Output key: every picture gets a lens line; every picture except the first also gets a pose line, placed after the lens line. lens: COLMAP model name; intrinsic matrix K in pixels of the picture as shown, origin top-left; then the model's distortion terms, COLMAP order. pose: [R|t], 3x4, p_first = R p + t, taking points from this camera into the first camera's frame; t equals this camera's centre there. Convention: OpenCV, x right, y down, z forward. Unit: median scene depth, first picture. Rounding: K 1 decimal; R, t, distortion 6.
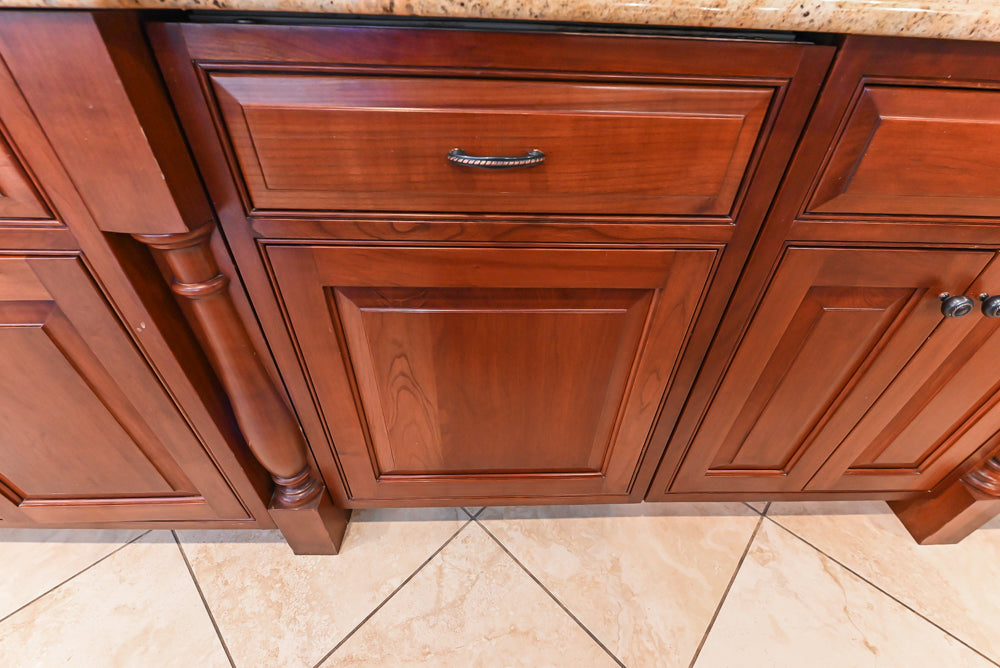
lens RADIAL K [[427.1, 0, 496.2], [0, 427.1, 327.8], [0, 0, 1]] dist [-0.015562, -0.000337]
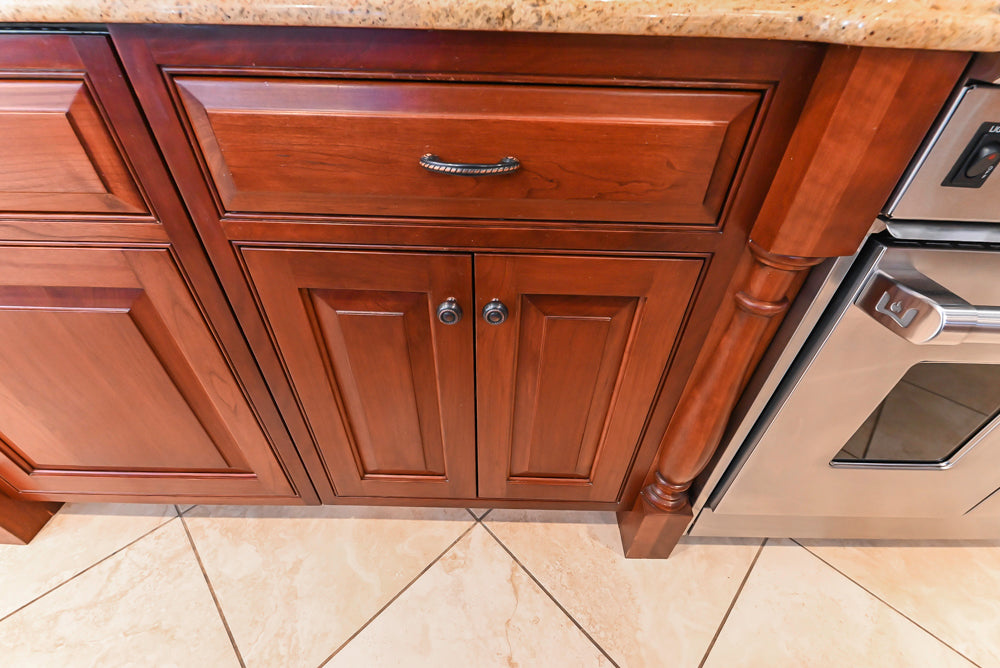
lens RADIAL K [[417.0, 0, 500.0], [0, 417.0, 334.0], [0, 0, 1]] dist [0.028482, -0.015288]
pose [[0.999324, 0.021544, -0.029782, 0.118257], [-0.021492, 0.999767, 0.002074, -0.000169], [0.029820, -0.001433, 0.999554, 0.003397]]
